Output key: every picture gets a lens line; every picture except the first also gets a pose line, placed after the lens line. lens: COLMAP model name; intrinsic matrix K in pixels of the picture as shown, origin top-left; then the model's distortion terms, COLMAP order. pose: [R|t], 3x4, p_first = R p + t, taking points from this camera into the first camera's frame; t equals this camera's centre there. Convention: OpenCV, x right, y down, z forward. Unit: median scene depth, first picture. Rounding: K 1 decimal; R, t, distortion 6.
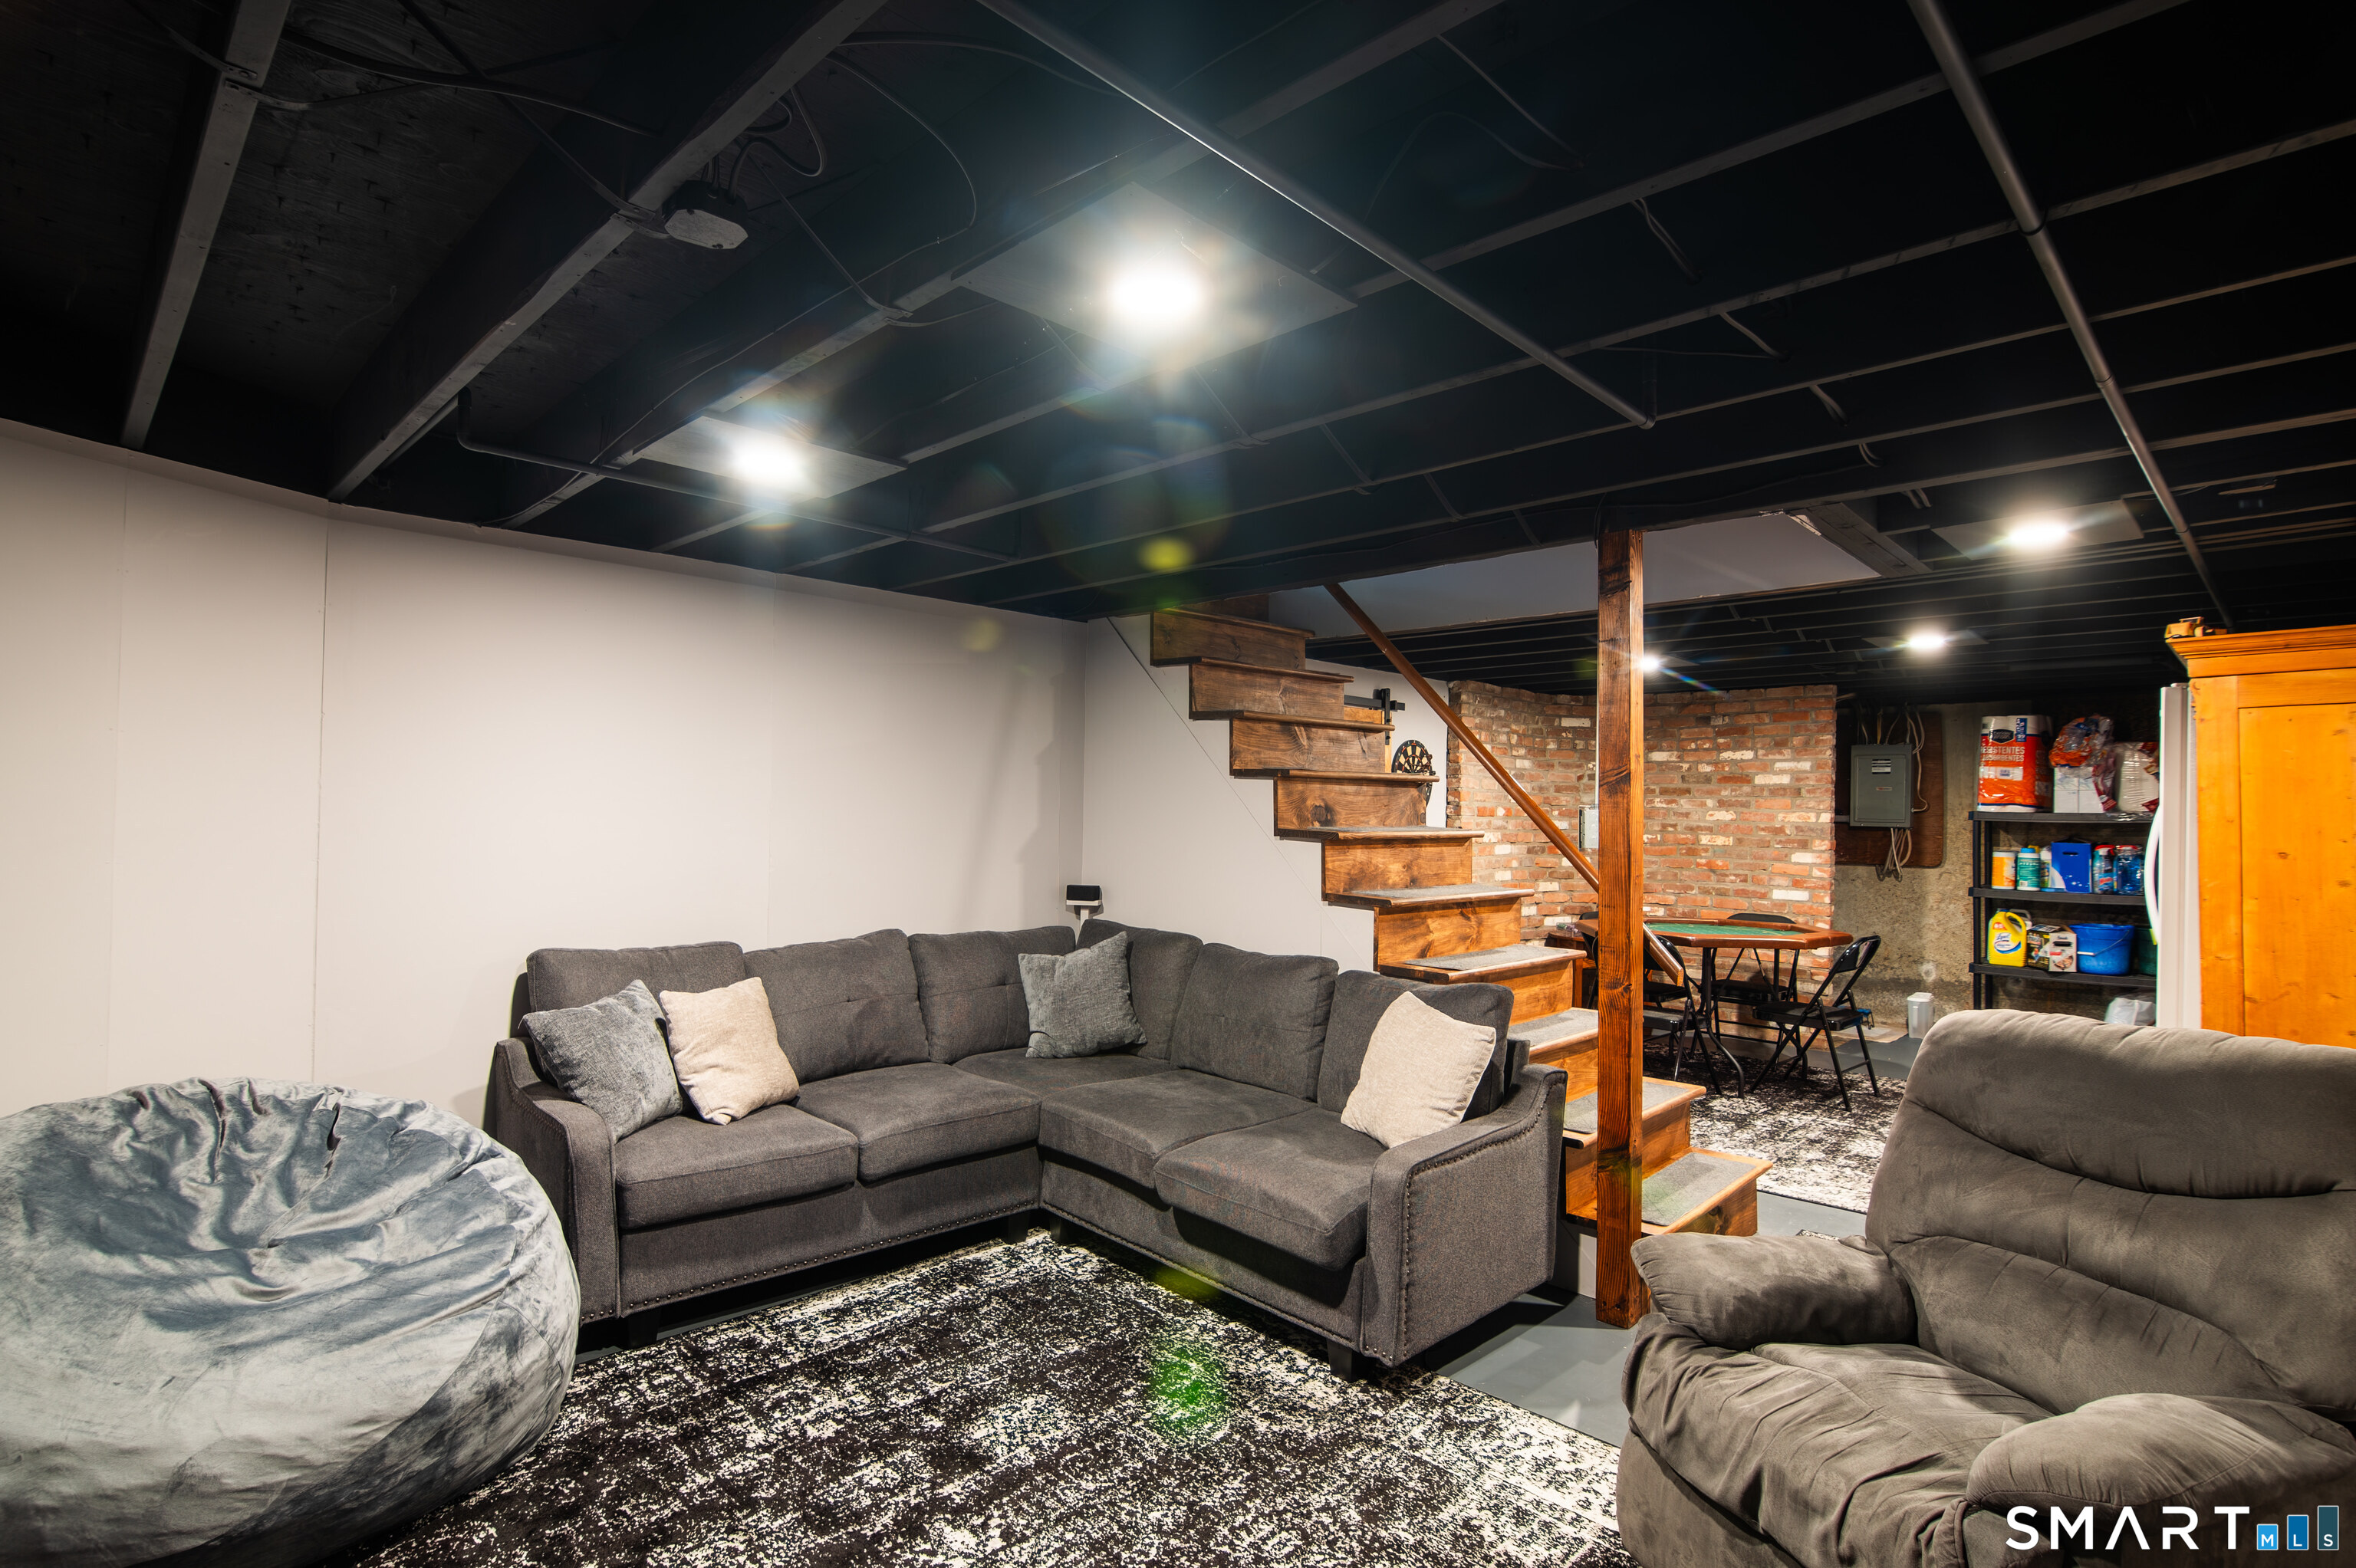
lens RADIAL K [[1165.9, 0, 1170.7], [0, 1165.9, 791.3], [0, 0, 1]] dist [-0.026413, 0.005879]
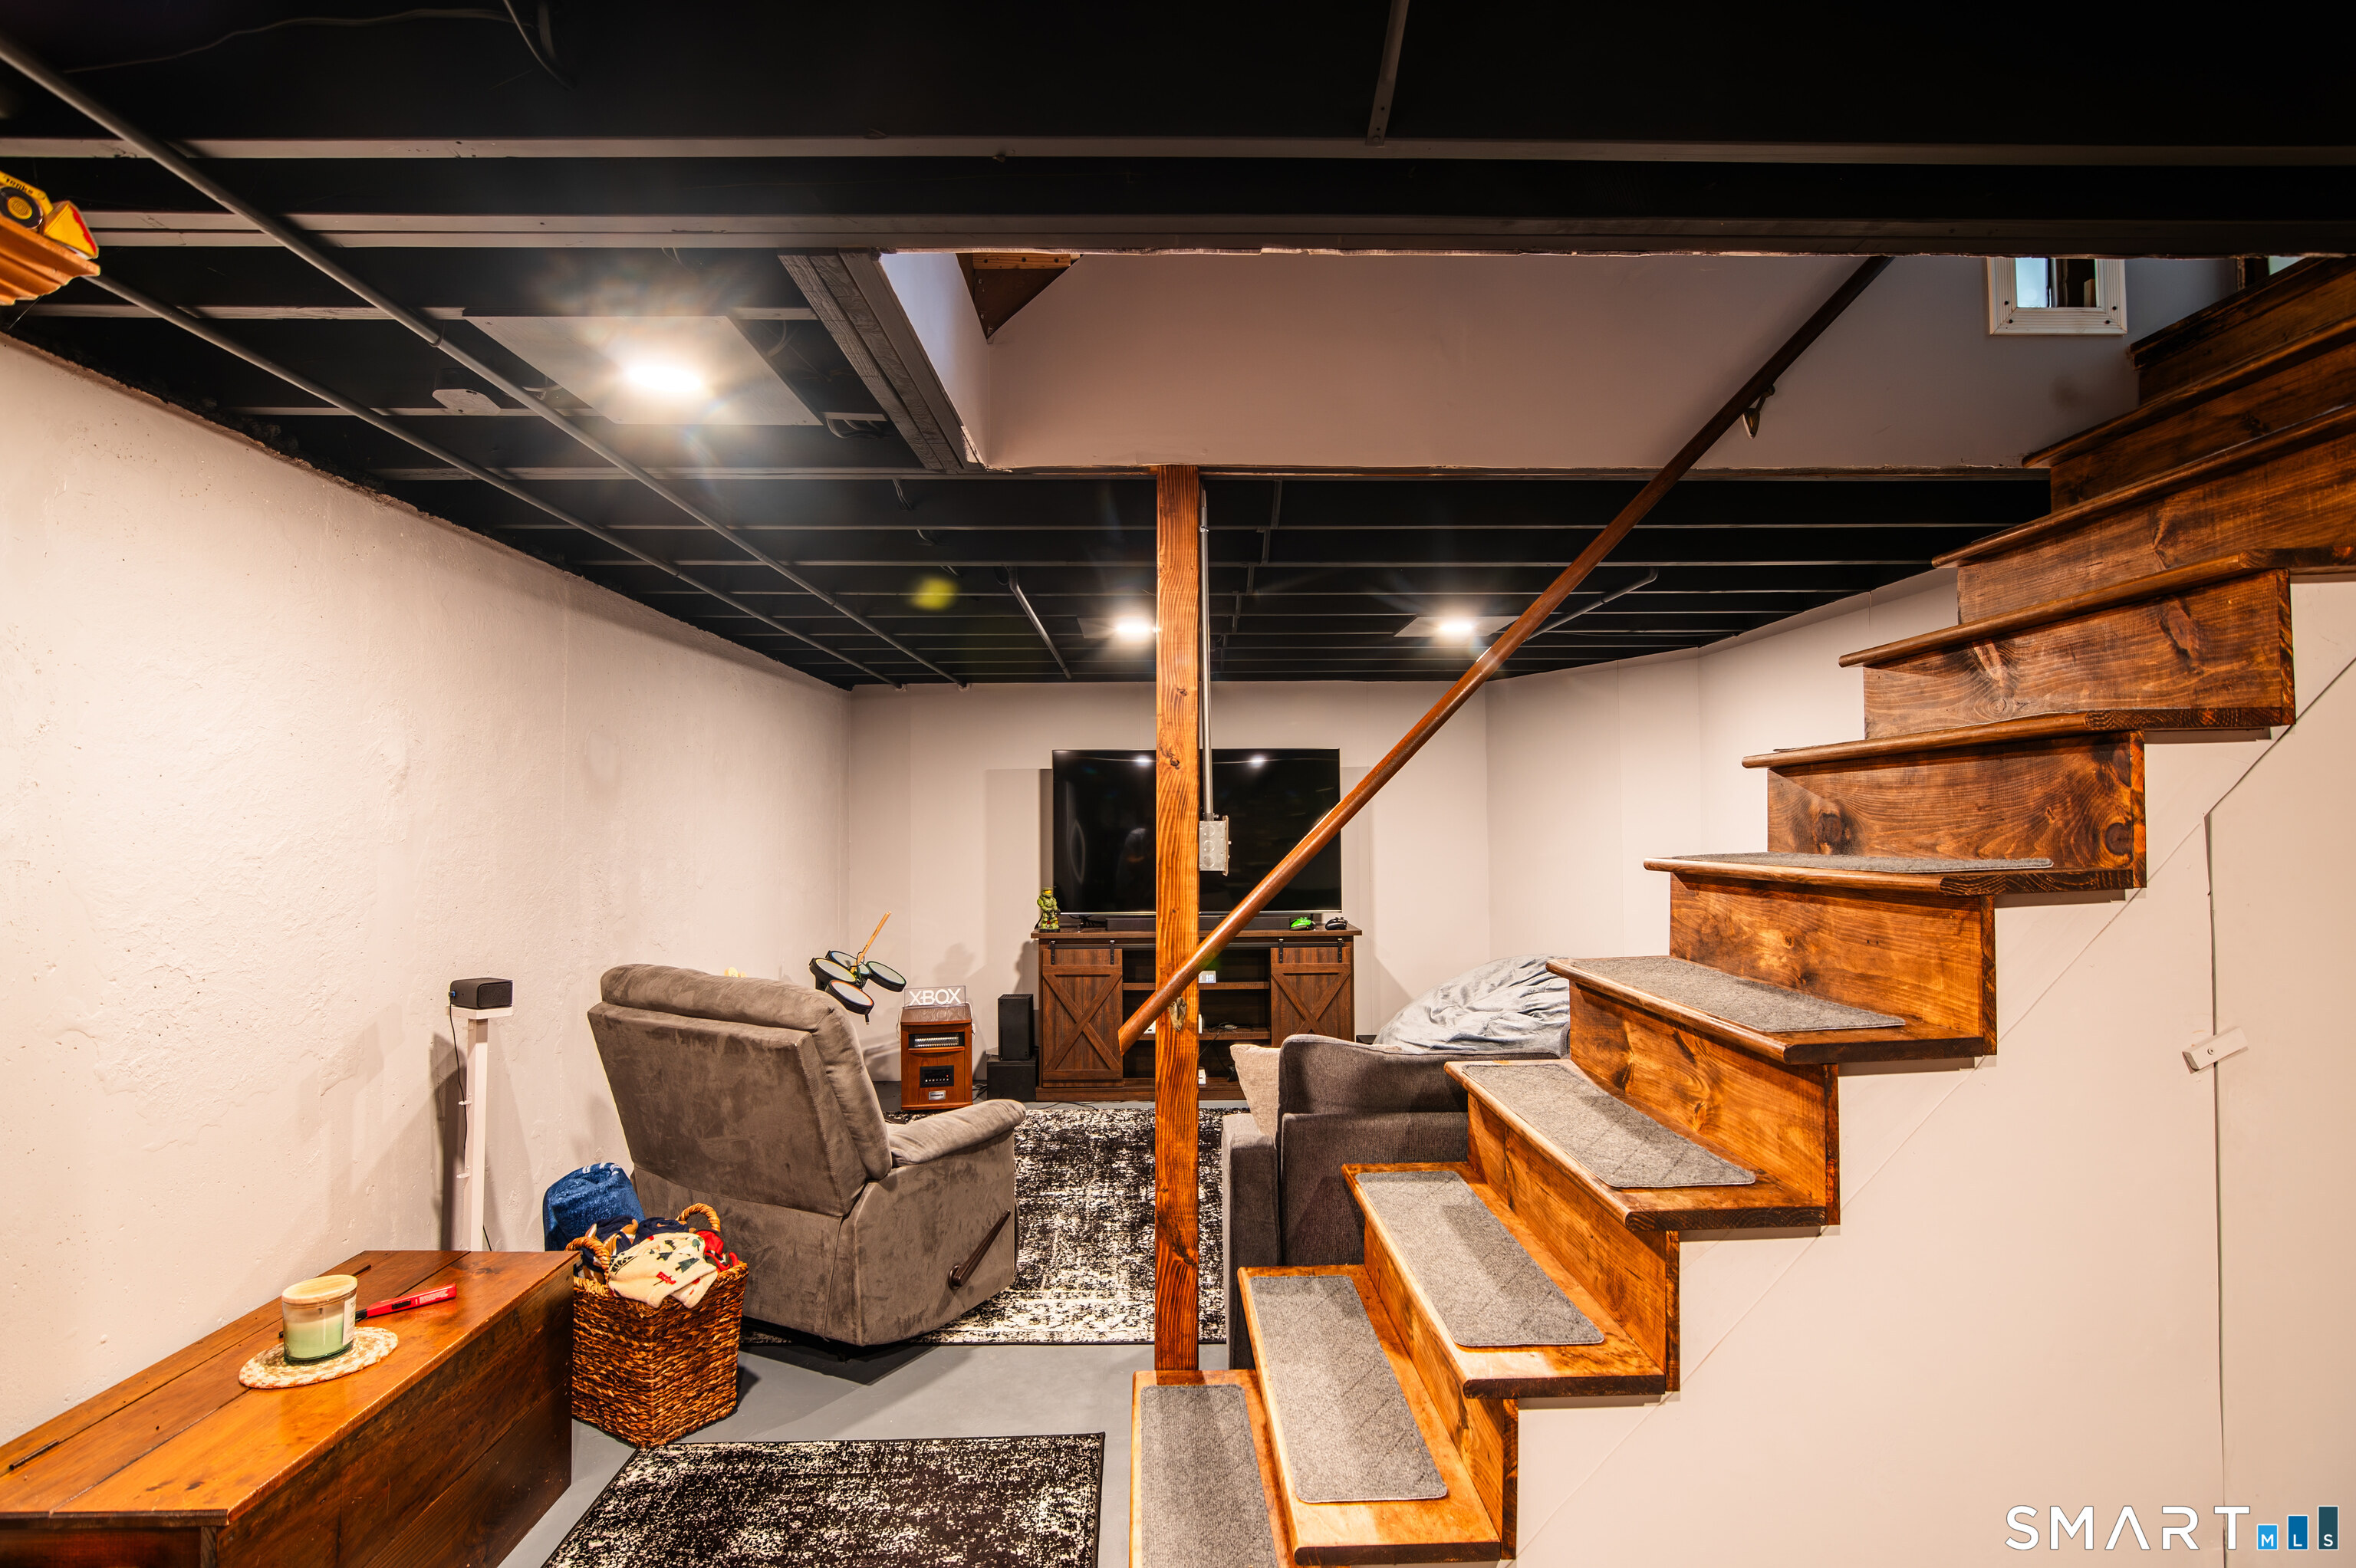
lens RADIAL K [[1165.9, 0, 1170.7], [0, 1165.9, 791.3], [0, 0, 1]] dist [-0.026413, 0.005879]
pose [[-0.701416, -0.032284, -0.712021, 0.625339], [0.005361, 0.998706, -0.050564, 0.023887], [0.712732, -0.039283, -0.700336, 1.015938]]
